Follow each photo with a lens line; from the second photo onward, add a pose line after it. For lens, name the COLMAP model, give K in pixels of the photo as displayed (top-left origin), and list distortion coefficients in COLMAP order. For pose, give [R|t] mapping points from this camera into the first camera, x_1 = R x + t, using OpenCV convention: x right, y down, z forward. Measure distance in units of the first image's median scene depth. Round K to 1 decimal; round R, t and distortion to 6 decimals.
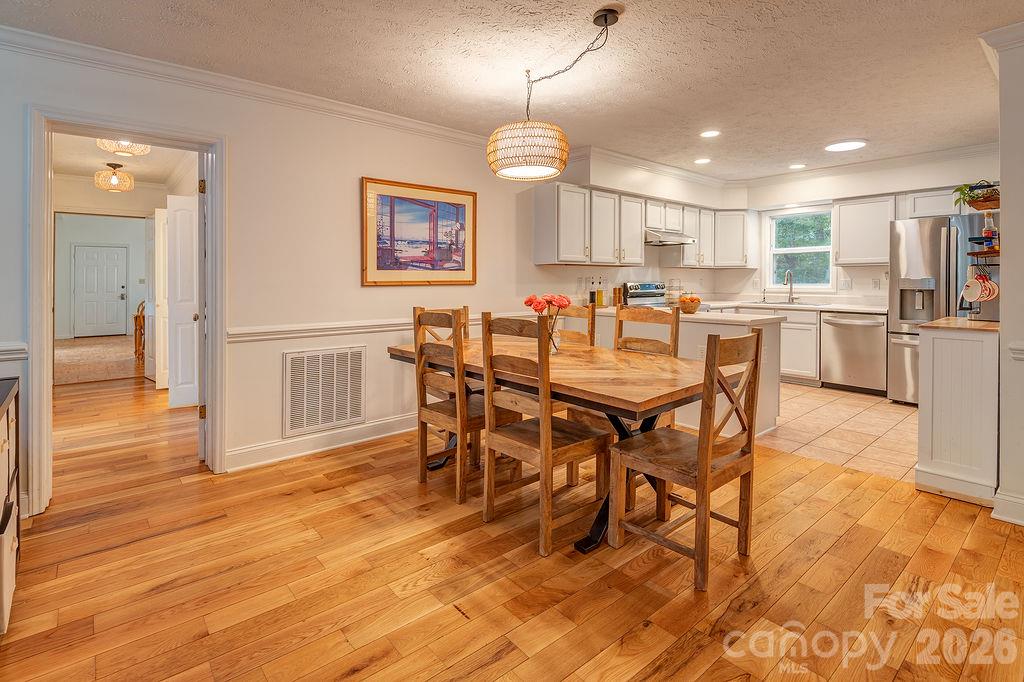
lens RADIAL K [[498.6, 0, 509.8], [0, 498.6, 287.0], [0, 0, 1]] dist [-0.002234, -0.000461]
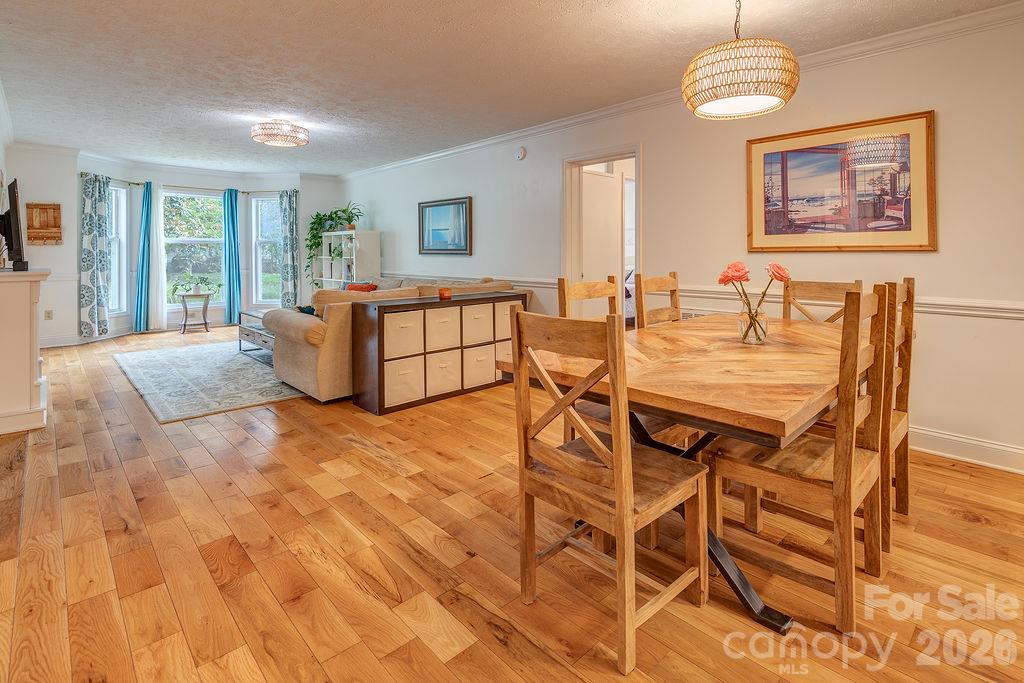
lens RADIAL K [[493.8, 0, 507.4], [0, 493.8, 254.9], [0, 0, 1]] dist [-0.002907, -0.000684]
pose [[0.036605, 0.008501, -0.999294, 0.495127], [-0.006228, 0.999946, 0.008279, -0.001051], [0.999310, 0.005920, 0.036656, 0.373535]]
